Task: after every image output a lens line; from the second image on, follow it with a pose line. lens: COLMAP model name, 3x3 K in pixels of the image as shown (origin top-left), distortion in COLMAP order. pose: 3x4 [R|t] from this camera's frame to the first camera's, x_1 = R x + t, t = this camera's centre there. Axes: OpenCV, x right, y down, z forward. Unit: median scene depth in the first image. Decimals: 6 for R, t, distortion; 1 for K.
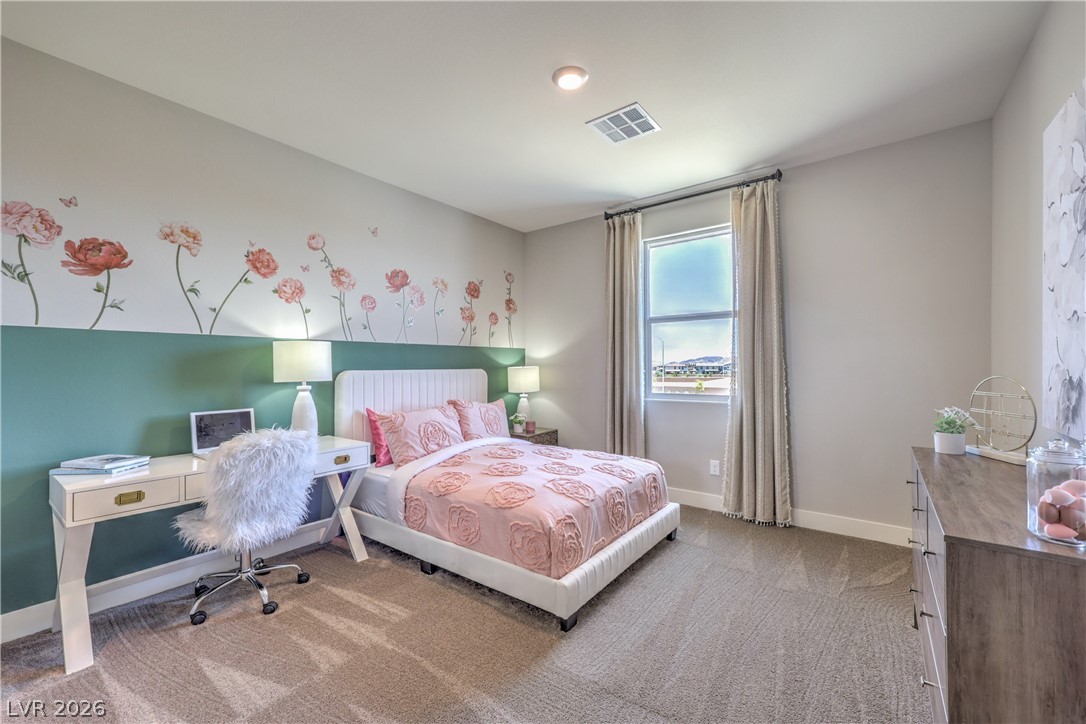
lens RADIAL K [[442.2, 0, 553.0], [0, 442.2, 364.9], [0, 0, 1]] dist [0.002892, 0.000535]
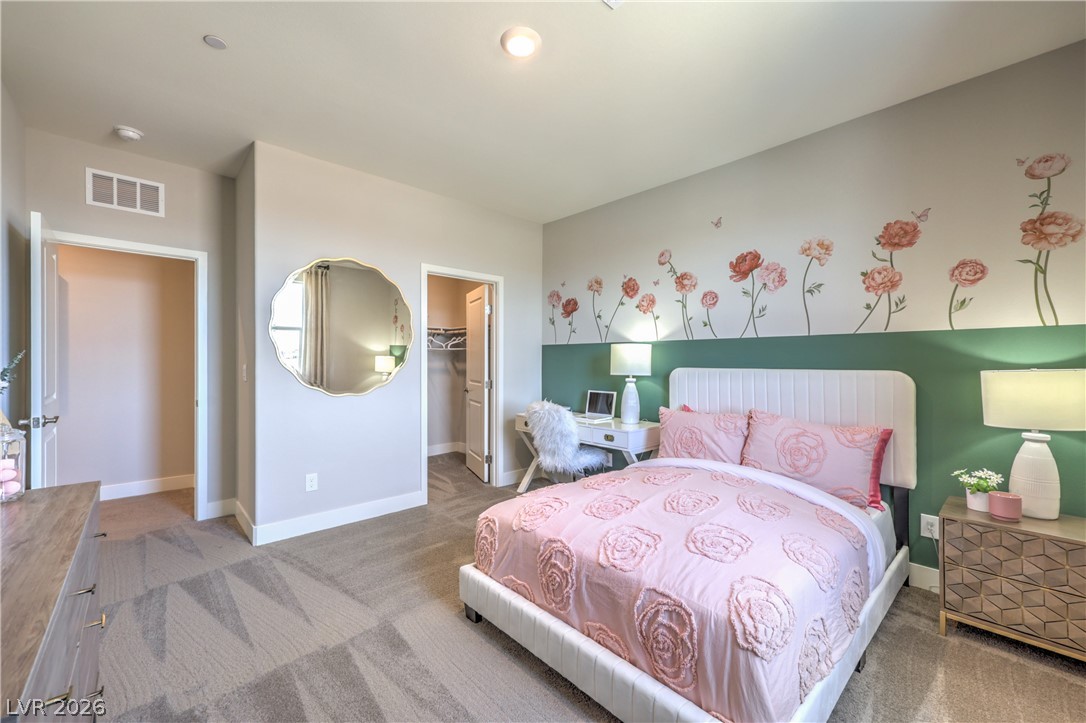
lens RADIAL K [[442.2, 0, 544.8], [0, 442.2, 365.3], [0, 0, 1]] dist [0.002892, 0.000535]
pose [[-0.202489, 0.006487, -0.979263, 0.654537], [-0.006088, 0.999950, 0.007883, 0.000538], [0.979266, 0.007558, -0.202439, 0.897419]]
